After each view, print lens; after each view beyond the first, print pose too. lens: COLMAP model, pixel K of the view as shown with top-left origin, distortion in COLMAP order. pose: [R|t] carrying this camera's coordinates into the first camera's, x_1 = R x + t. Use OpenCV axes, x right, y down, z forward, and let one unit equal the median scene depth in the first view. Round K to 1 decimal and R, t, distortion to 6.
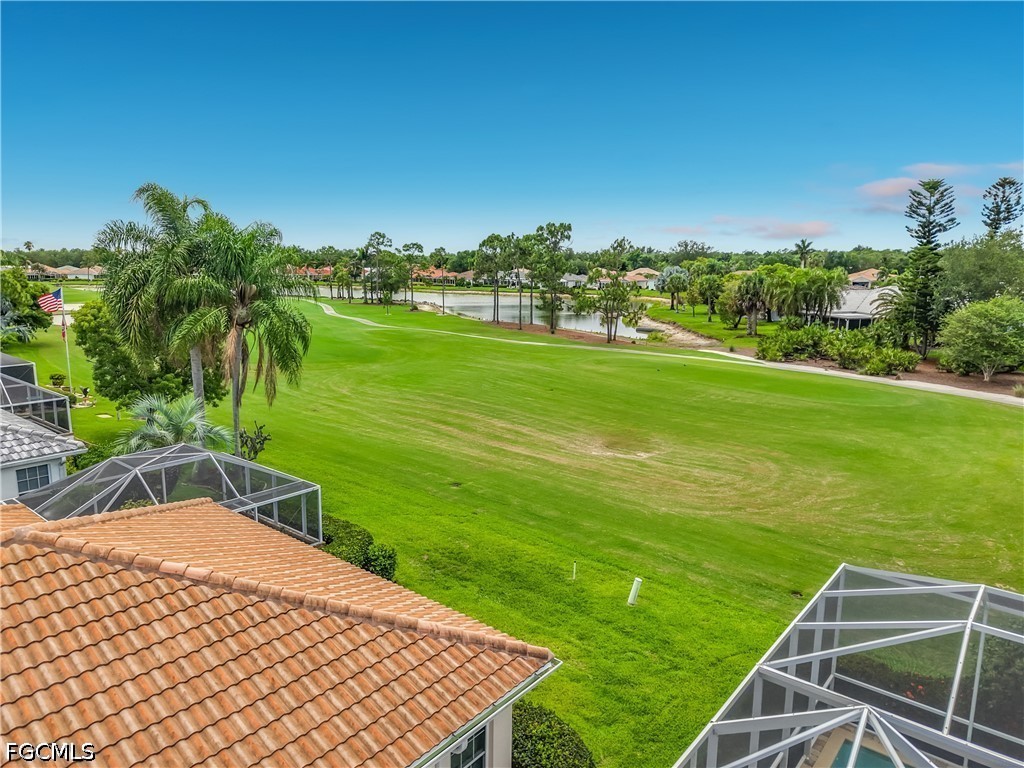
lens RADIAL K [[691.6, 0, 512.0], [0, 691.6, 384.0], [0, 0, 1]] dist [0.021470, -0.002899]
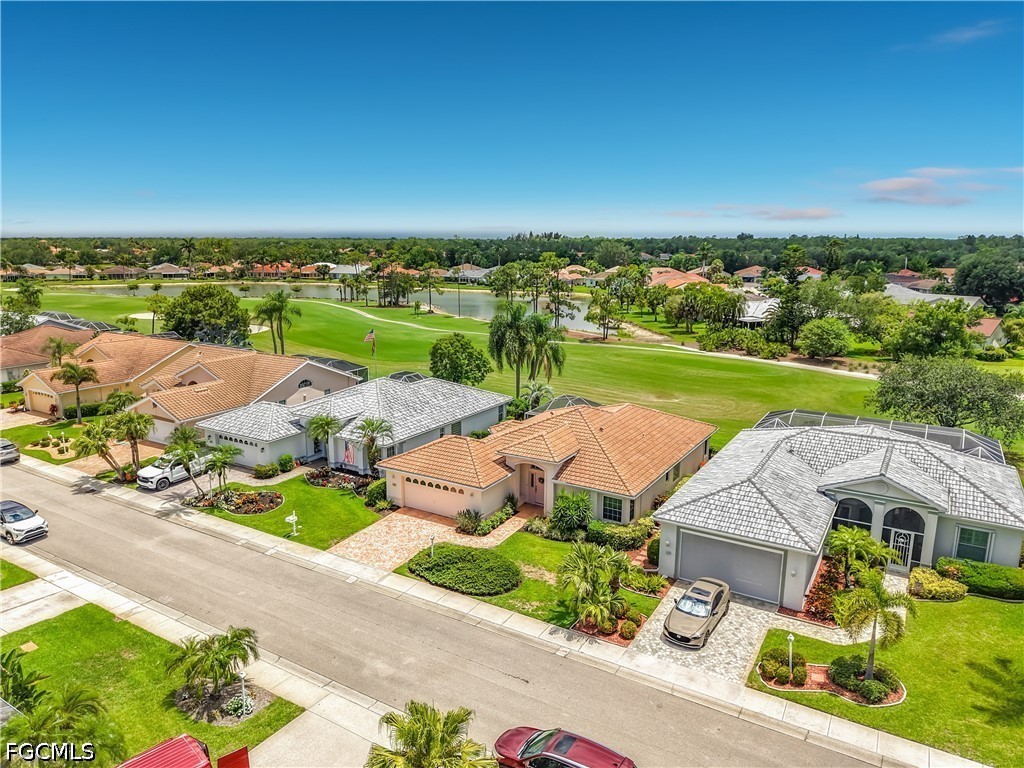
lens RADIAL K [[687.3, 0, 512.0], [0, 687.3, 384.0], [0, 0, 1]] dist [0.016614, -0.004322]
pose [[0.989918, -0.031018, 0.138207, -0.365667], [0.026948, 0.999149, 0.031226, -0.020154], [-0.139058, -0.027187, 0.989911, -0.650902]]
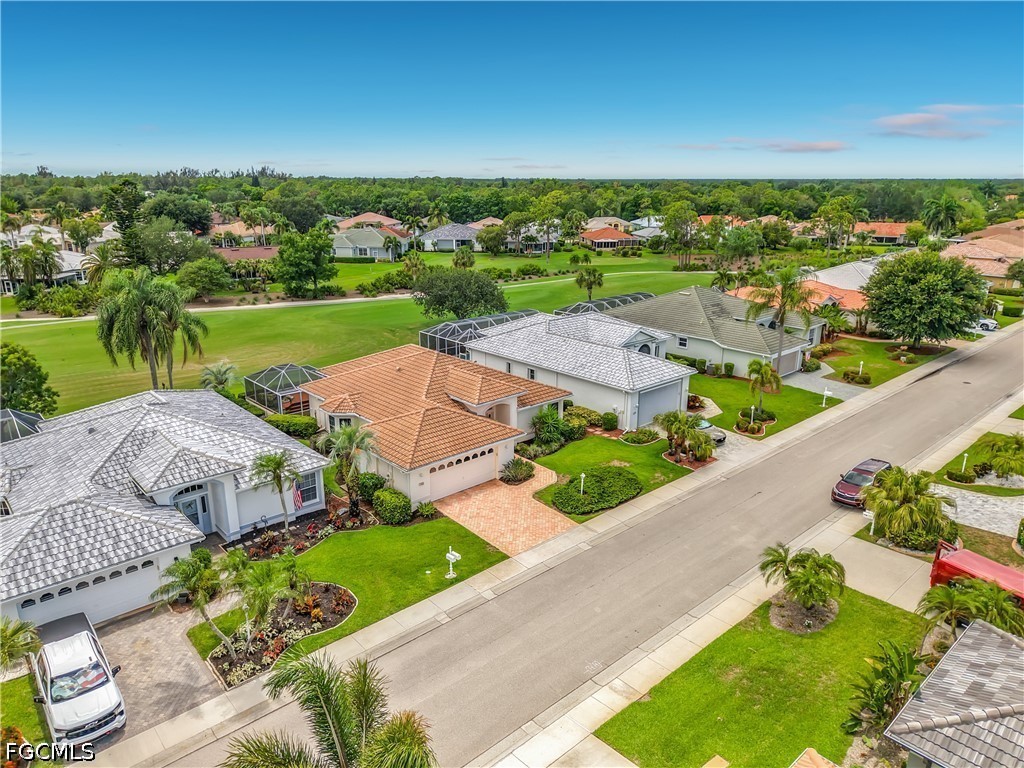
lens RADIAL K [[691.6, 0, 512.0], [0, 691.6, 384.0], [0, 0, 1]] dist [0.021470, -0.002899]
pose [[0.144966, -0.284553, 0.947636, -0.929148], [0.173781, 0.950188, 0.258734, -0.121144], [-0.974056, 0.127174, 0.187194, -0.122390]]
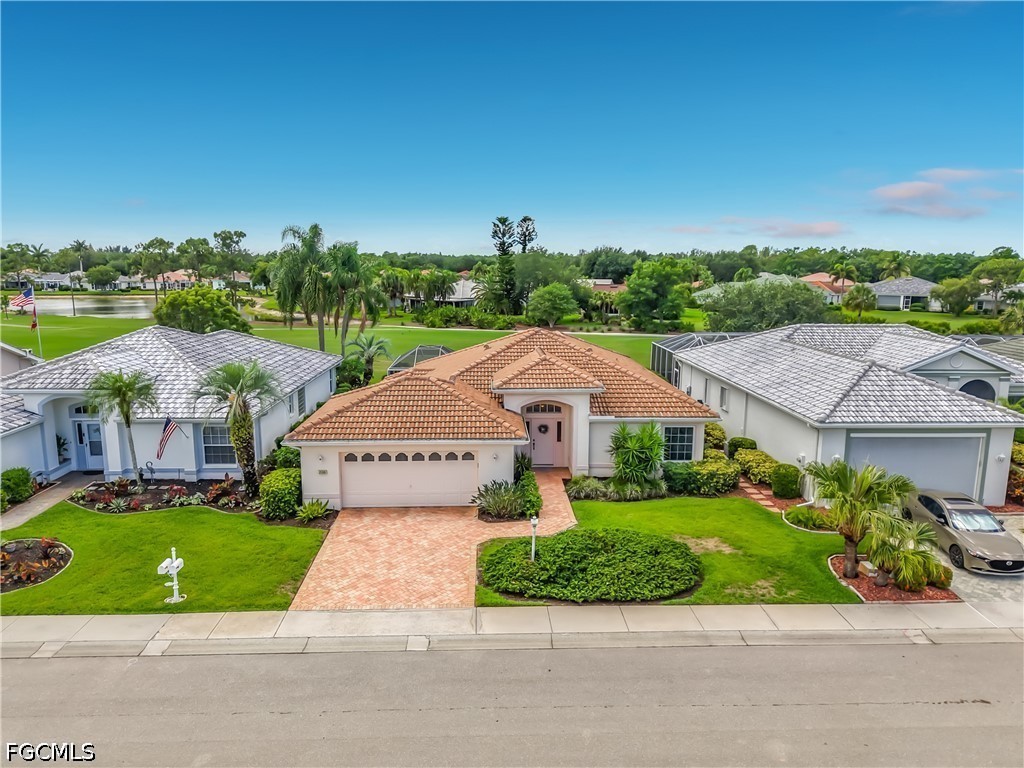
lens RADIAL K [[691.6, 0, 512.0], [0, 691.6, 384.0], [0, 0, 1]] dist [0.021470, -0.002899]
pose [[0.746723, -0.114787, 0.655155, -0.564884], [0.117131, 0.992296, 0.040354, 0.051442], [-0.654740, 0.046606, 0.754416, -0.294165]]
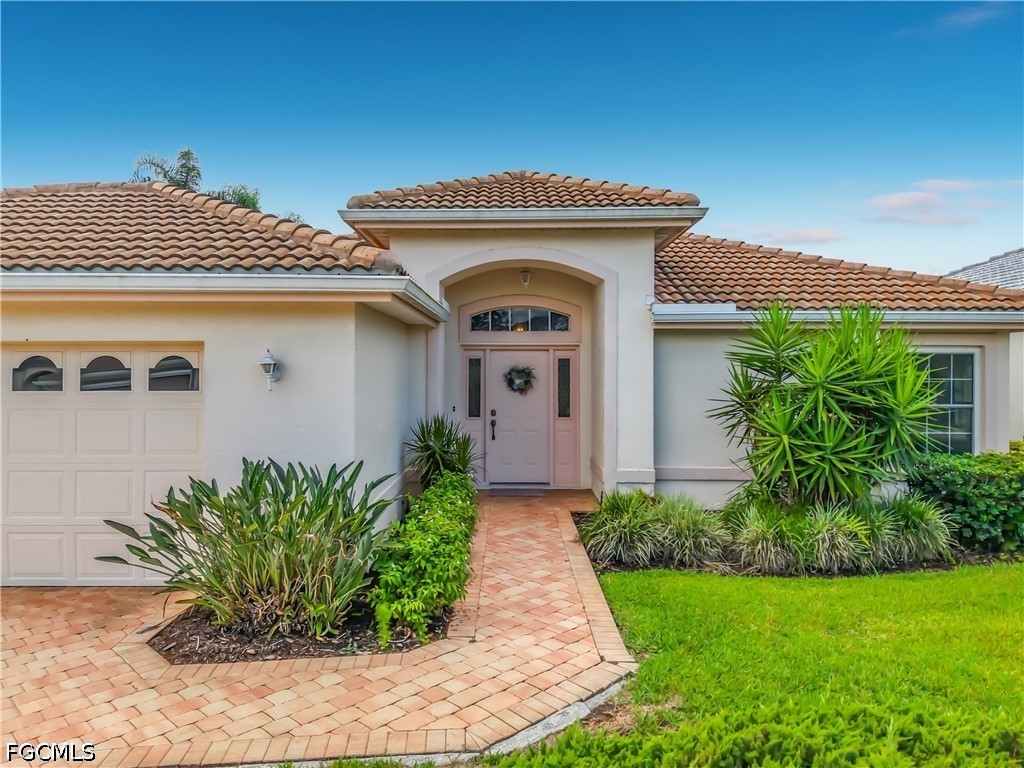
lens RADIAL K [[713.6, 0, 512.0], [0, 713.6, 384.0], [0, 0, 1]] dist [-0.018761, -0.000970]
pose [[0.768927, -0.012427, 0.639215, -0.351871], [0.115293, 0.986115, -0.119518, 0.125801], [-0.628855, 0.165598, 0.759683, -0.077563]]
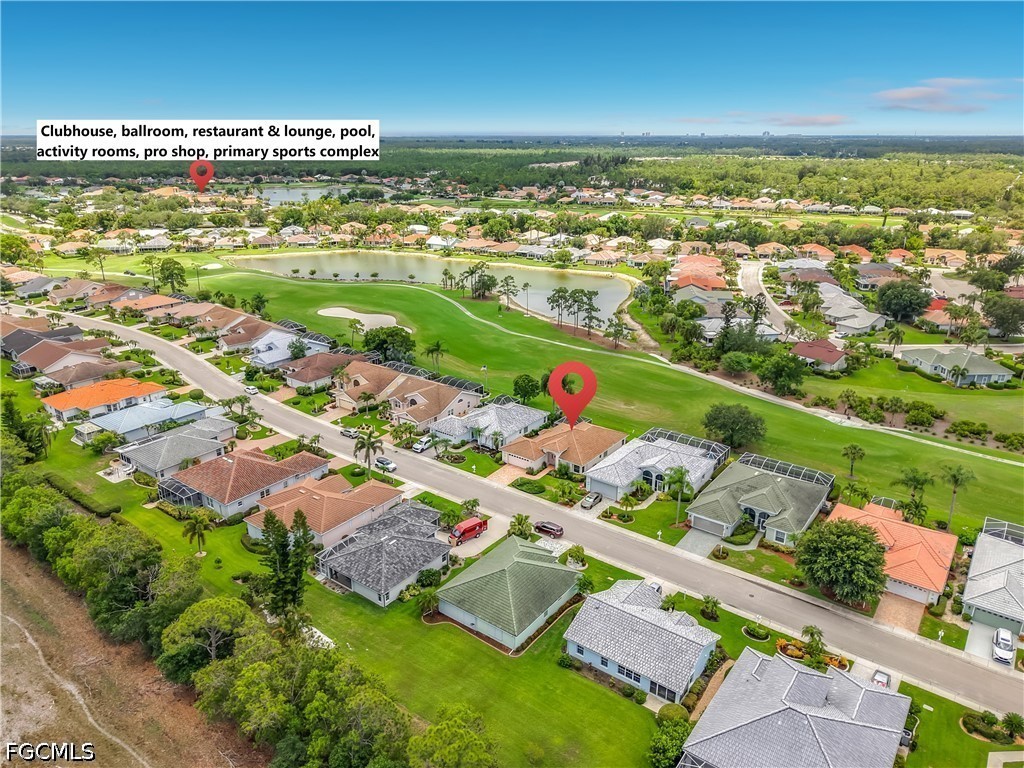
lens RADIAL K [[691.6, 0, 512.0], [0, 691.6, 384.0], [0, 0, 1]] dist [0.021470, -0.002899]
pose [[0.998989, -0.019416, 0.040543, -0.452331], [0.012554, 0.986528, 0.163108, -0.459448], [-0.043164, -0.162434, 0.985775, -1.978718]]
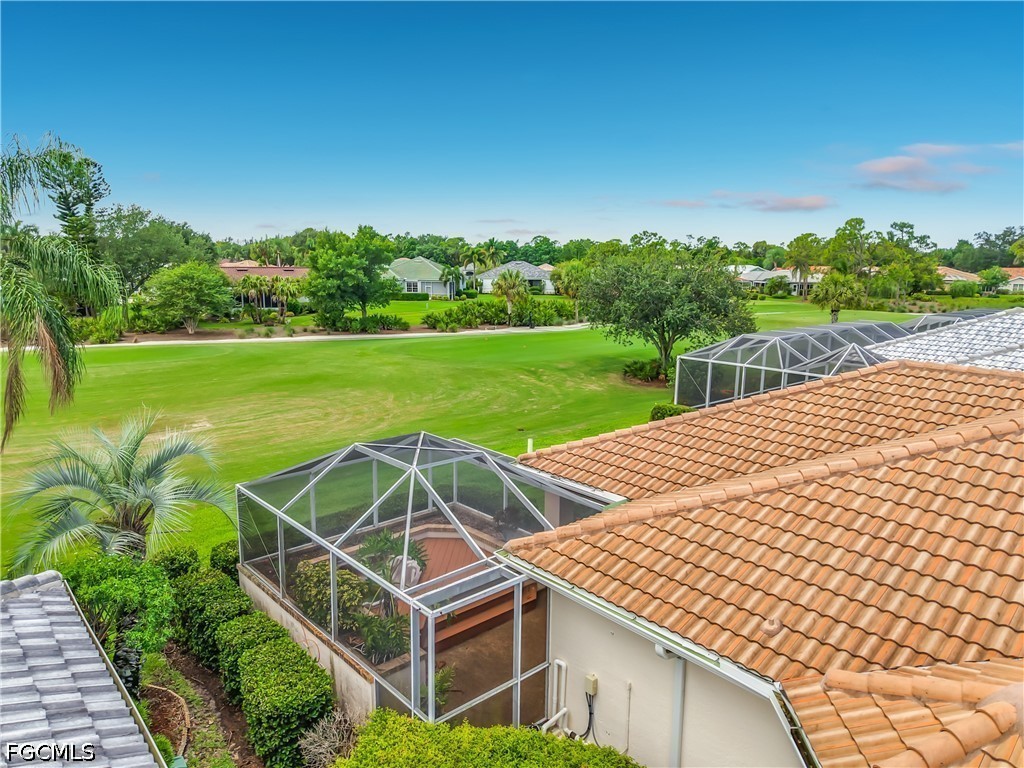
lens RADIAL K [[687.3, 0, 512.0], [0, 687.3, 384.0], [0, 0, 1]] dist [0.016614, -0.004322]
pose [[0.150022, -0.180926, 0.971987, -0.342060], [0.165513, 0.973836, 0.155724, -0.012655], [-0.974730, 0.137514, 0.176042, 0.241353]]
